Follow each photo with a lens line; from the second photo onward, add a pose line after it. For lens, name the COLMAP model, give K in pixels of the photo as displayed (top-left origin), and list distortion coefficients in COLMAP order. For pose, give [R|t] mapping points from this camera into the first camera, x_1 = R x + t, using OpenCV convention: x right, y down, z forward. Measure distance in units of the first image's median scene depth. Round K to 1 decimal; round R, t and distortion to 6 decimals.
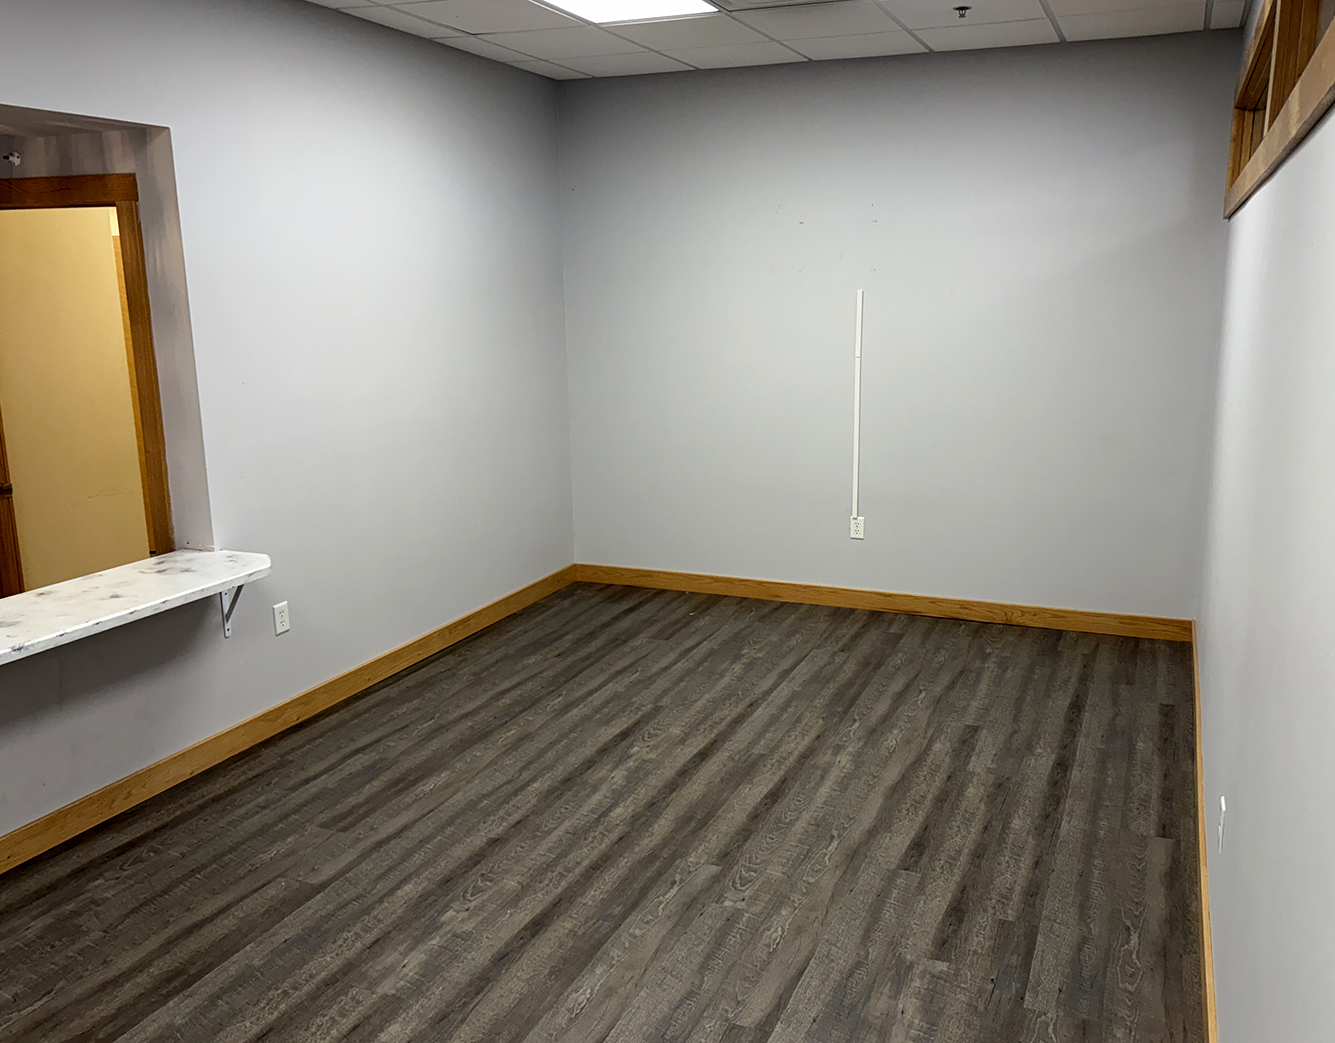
lens RADIAL K [[1112.0, 0, 753.0], [0, 1112.0, 519.5], [0, 0, 1]] dist [0.001744, -0.021549]
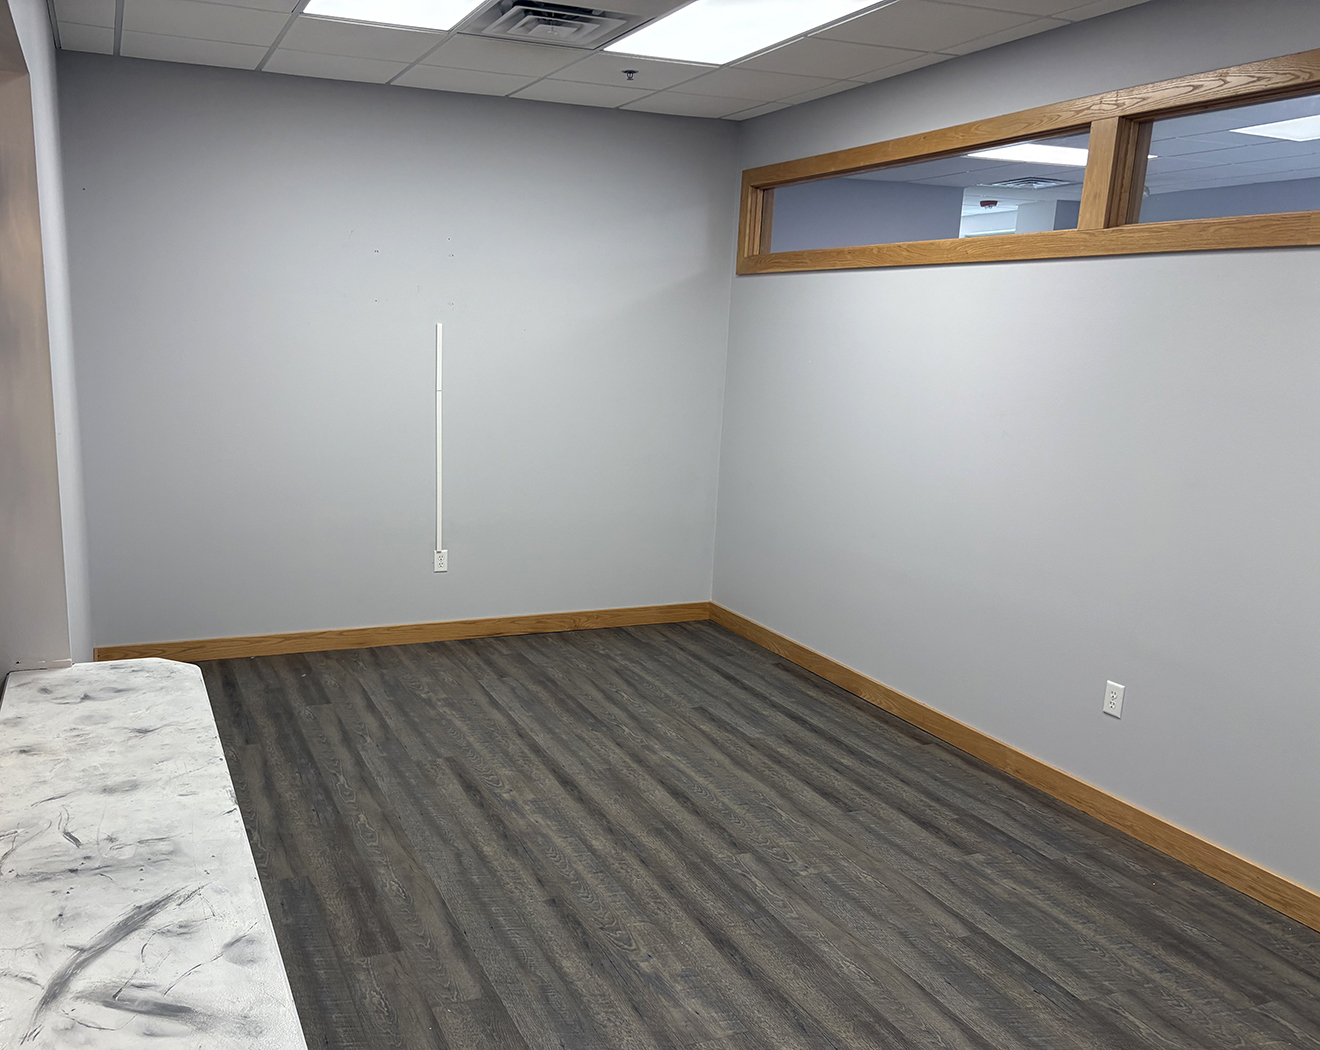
lens RADIAL K [[1133.2, 0, 563.1], [0, 1133.2, 566.1], [0, 0, 1]] dist [0.015466, -0.030499]
pose [[0.755736, -0.121414, 0.643524, -0.708339], [0.118344, 0.991805, 0.048144, -0.035190], [-0.644095, 0.039773, 0.763911, 0.212101]]
